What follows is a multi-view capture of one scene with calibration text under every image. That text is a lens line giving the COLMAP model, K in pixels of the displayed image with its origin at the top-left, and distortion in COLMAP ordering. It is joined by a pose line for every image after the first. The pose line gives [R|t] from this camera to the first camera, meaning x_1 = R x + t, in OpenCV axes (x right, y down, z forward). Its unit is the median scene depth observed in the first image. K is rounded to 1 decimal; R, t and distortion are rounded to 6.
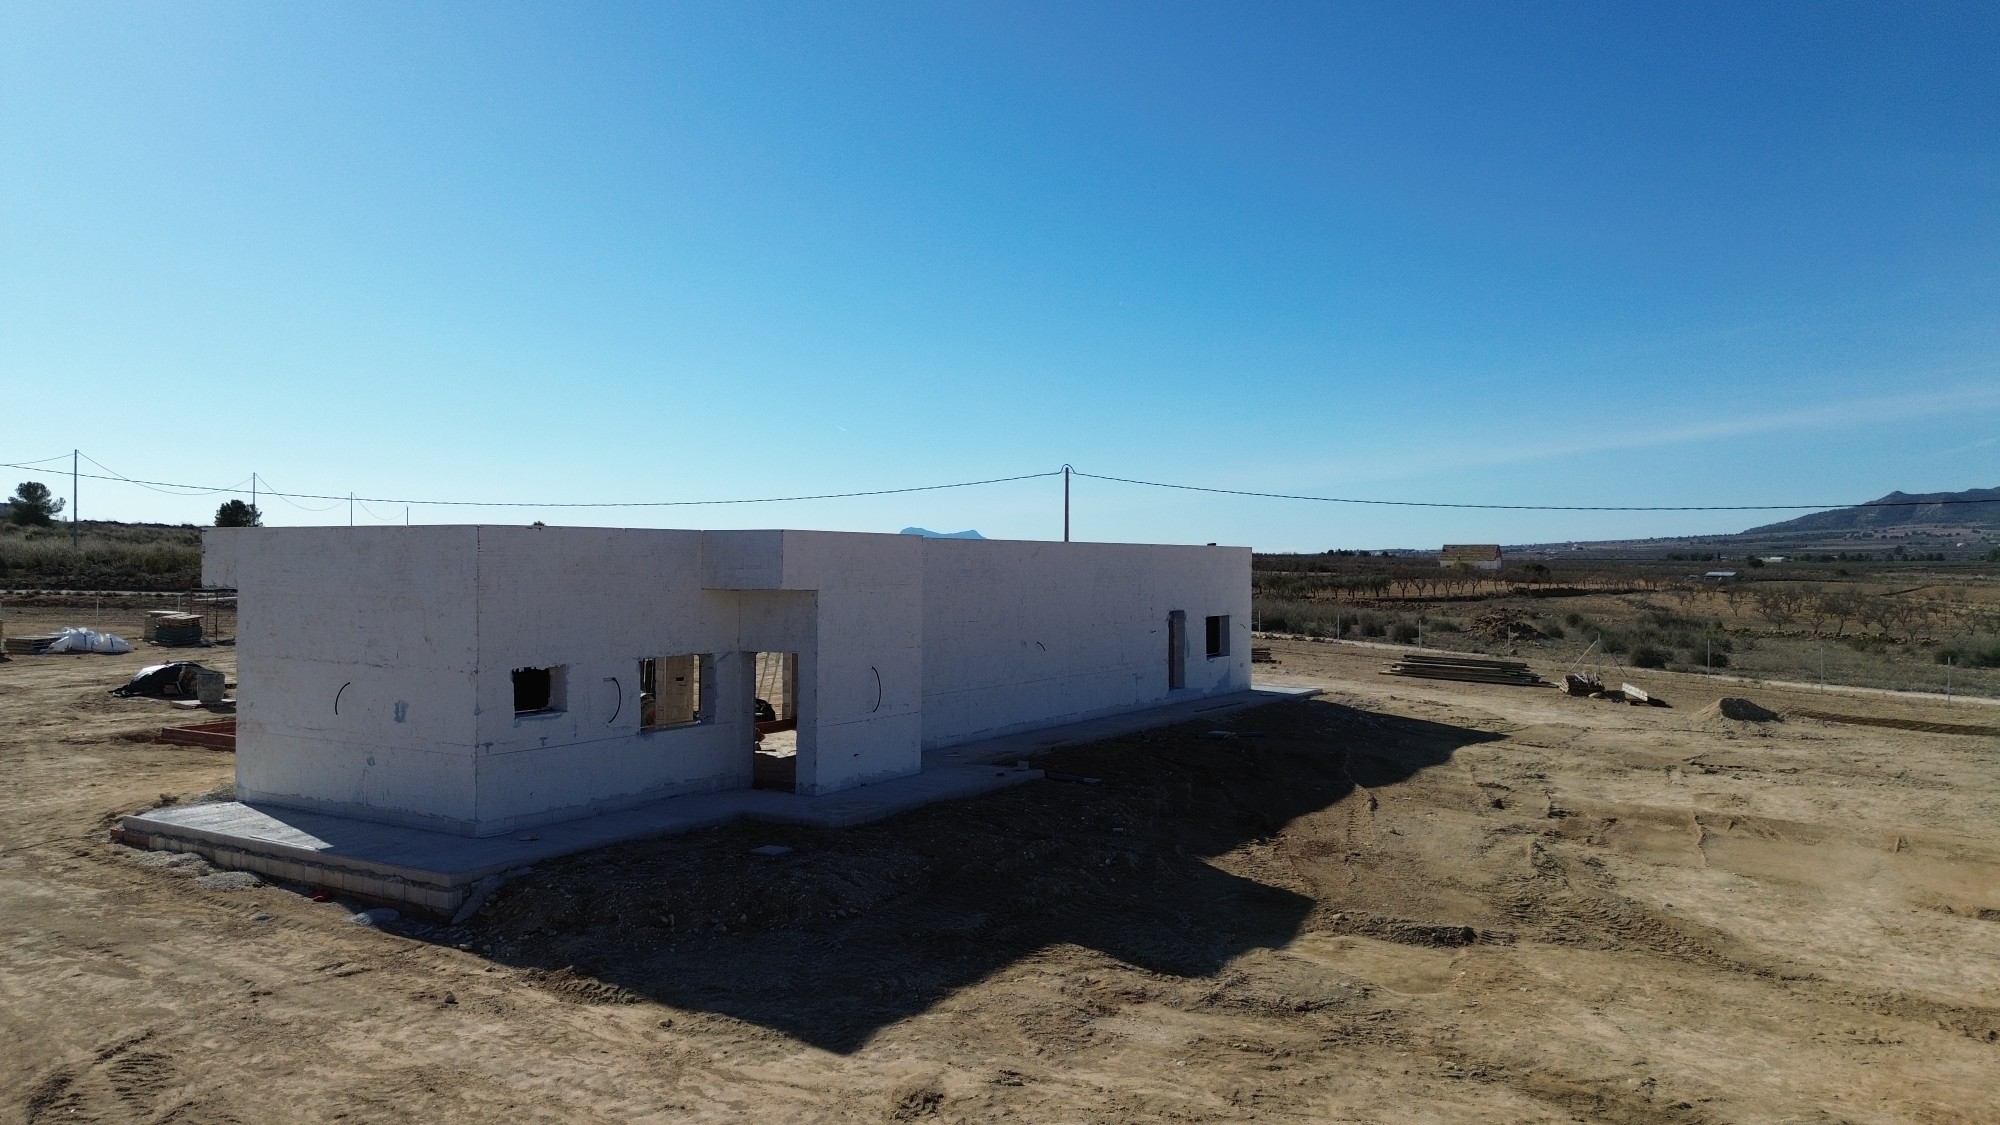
lens RADIAL K [[1432.1, 0, 1013.5], [0, 1432.1, 562.8], [0, 0, 1]] dist [0.079195, -0.077463]
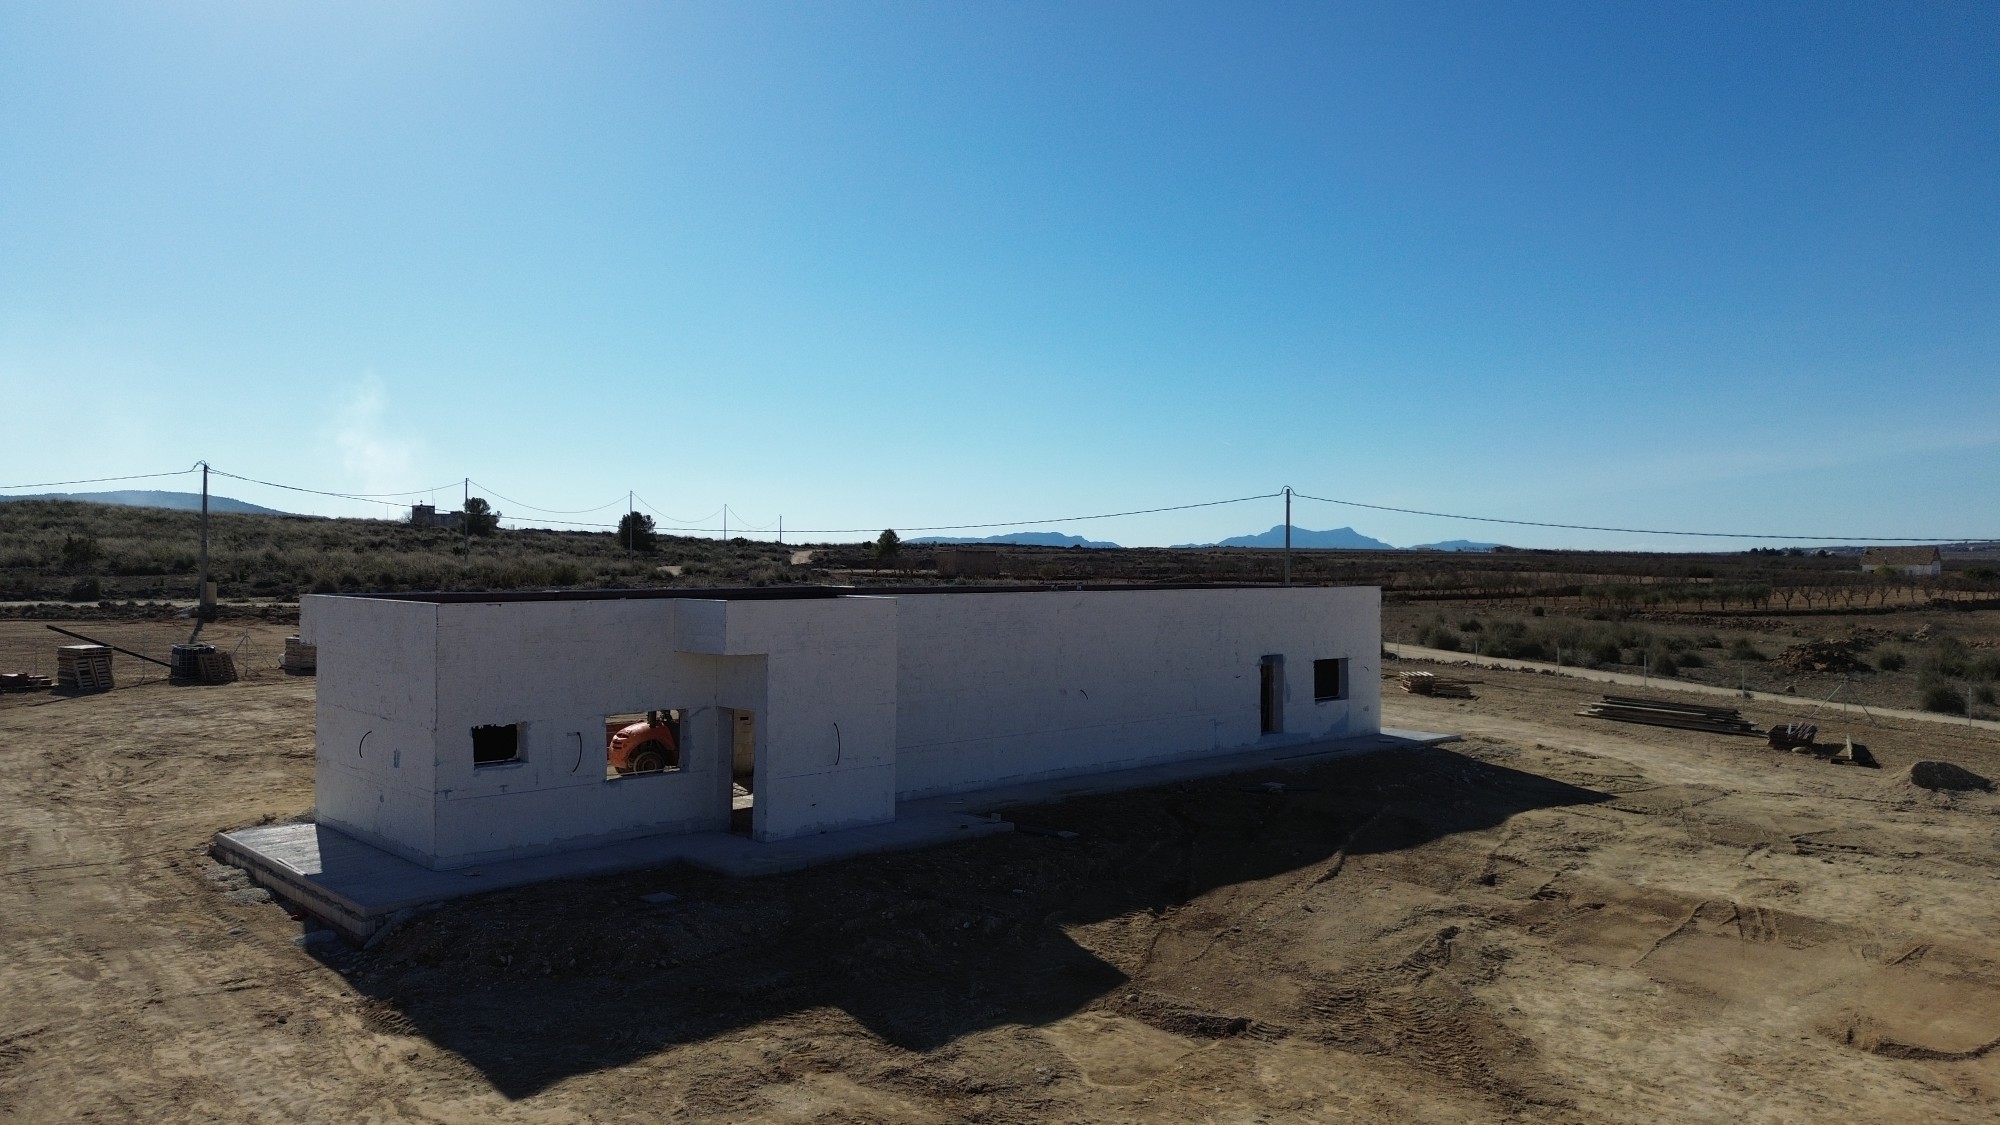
lens RADIAL K [[1432.1, 0, 1014.1], [0, 1432.1, 567.6], [0, 0, 1]] dist [0.079195, -0.077463]
pose [[0.966251, 0.002915, -0.257586, 0.372002], [-0.001635, 0.999985, 0.005184, -0.060830], [0.257597, -0.004588, 0.966241, -0.013532]]
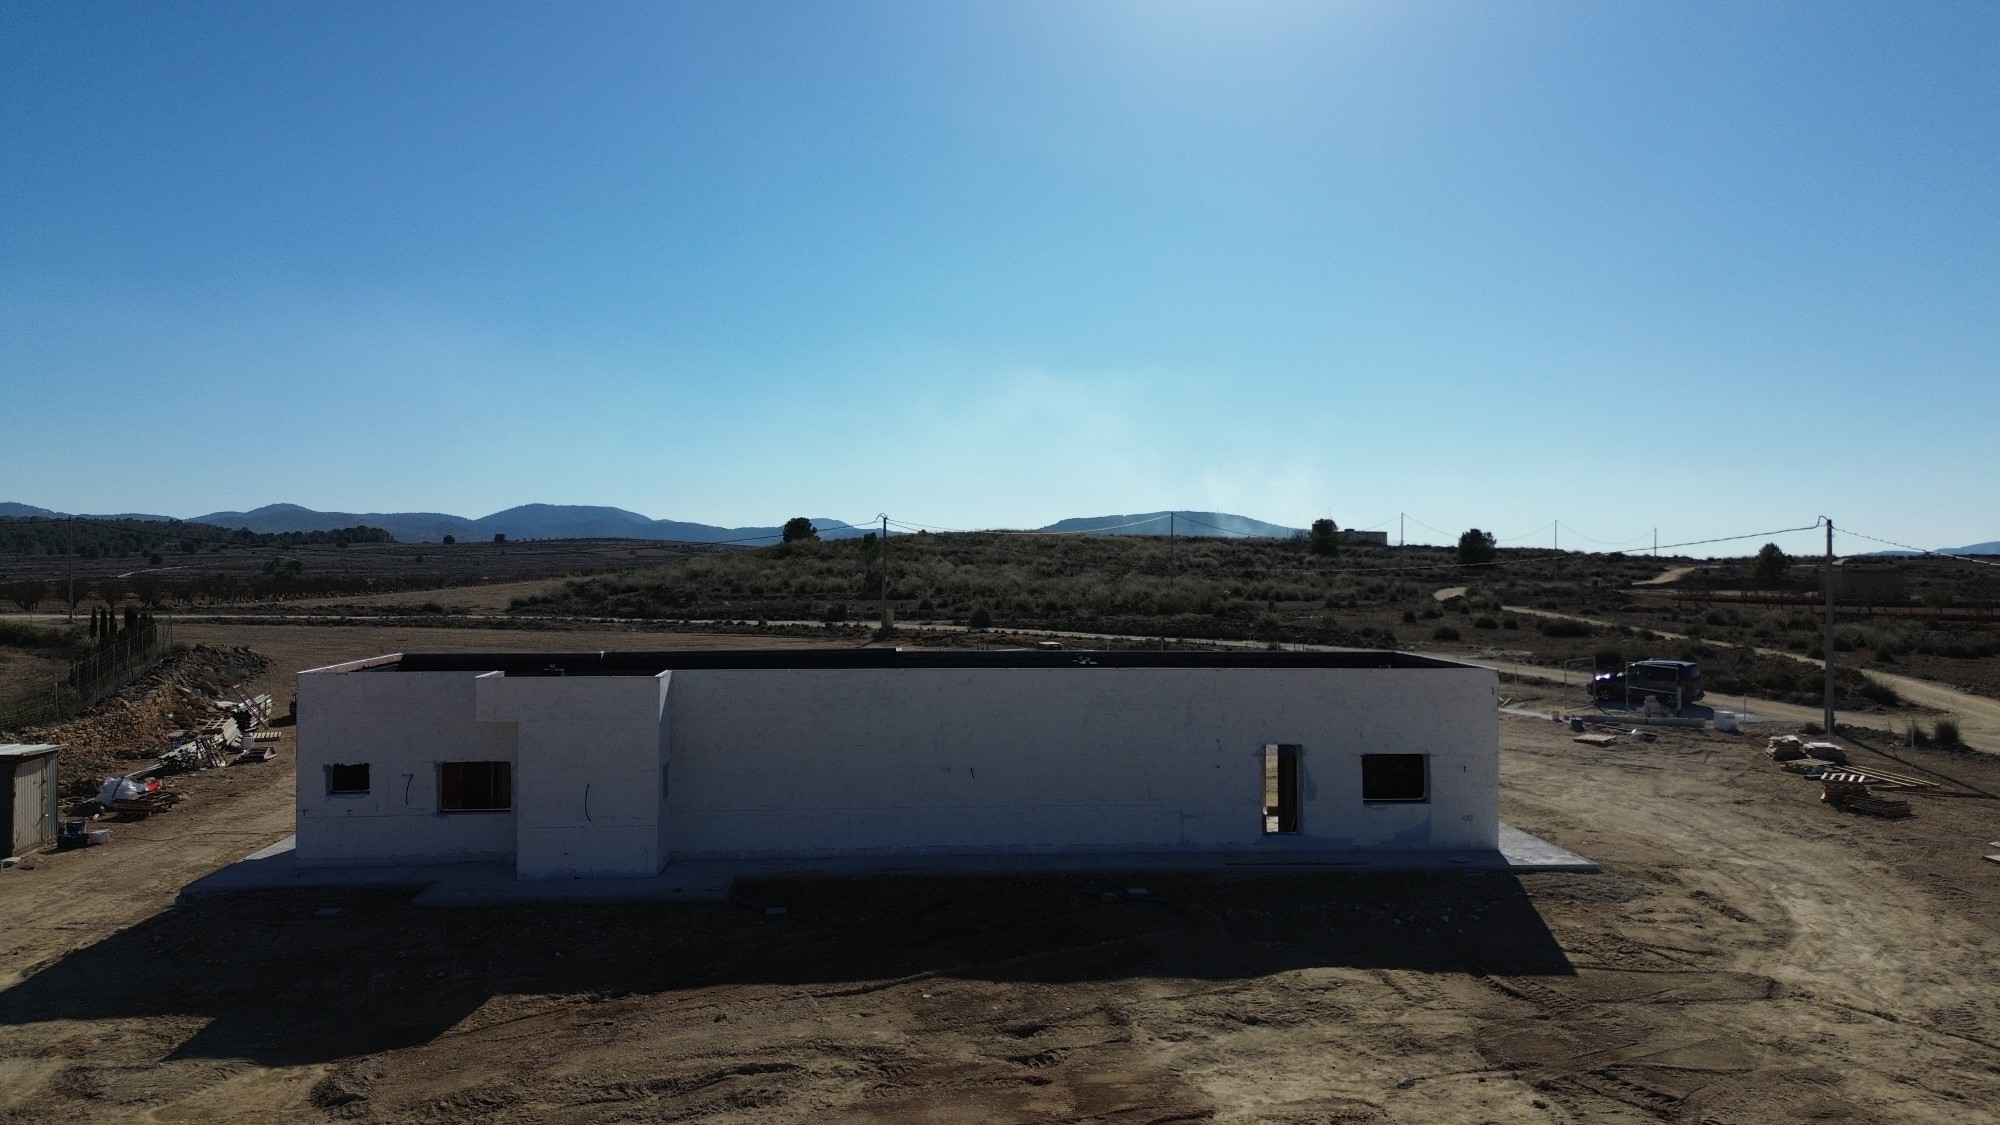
lens RADIAL K [[1432.1, 0, 1010.1], [0, 1432.1, 564.1], [0, 0, 1]] dist [0.079195, -0.077463]
pose [[0.597410, 0.000685, -0.801935, 1.352301], [-0.002639, 0.999996, -0.001111, -0.142635], [0.801931, 0.002780, 0.597410, 0.647795]]
